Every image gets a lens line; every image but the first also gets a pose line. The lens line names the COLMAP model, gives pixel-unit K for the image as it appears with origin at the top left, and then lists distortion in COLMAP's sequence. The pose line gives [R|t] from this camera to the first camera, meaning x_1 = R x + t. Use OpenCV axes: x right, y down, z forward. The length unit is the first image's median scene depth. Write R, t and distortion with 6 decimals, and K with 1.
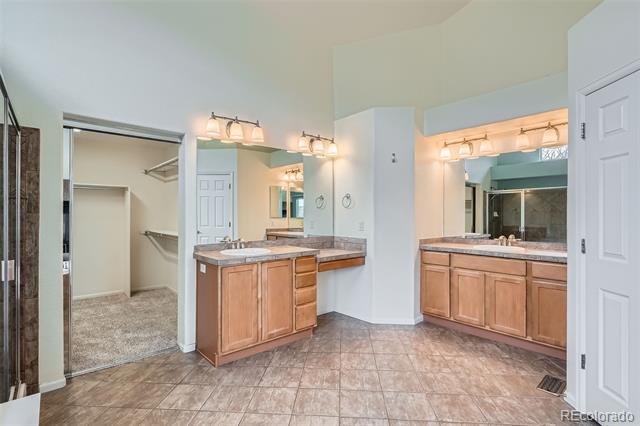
lens RADIAL K [[310.1, 0, 319.4], [0, 310.1, 214.8], [0, 0, 1]] dist [-0.006518, 0.002089]
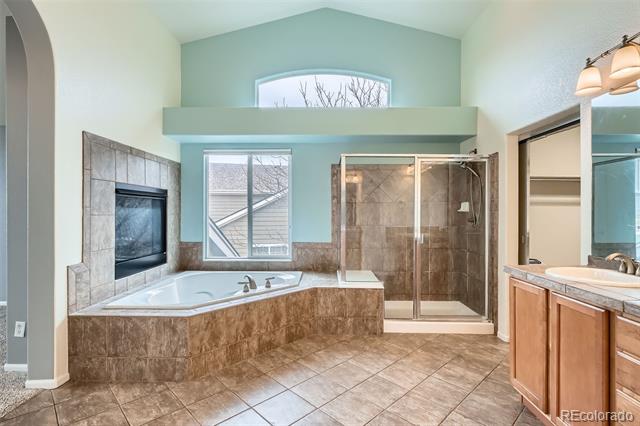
lens RADIAL K [[310.1, 0, 319.9], [0, 310.1, 212.0], [0, 0, 1]] dist [-0.006518, 0.002089]
pose [[-0.670554, 0.004573, -0.741846, 0.725283], [0.004664, 0.999987, 0.001949, -0.006075], [0.741846, -0.002153, -0.670567, 1.370239]]
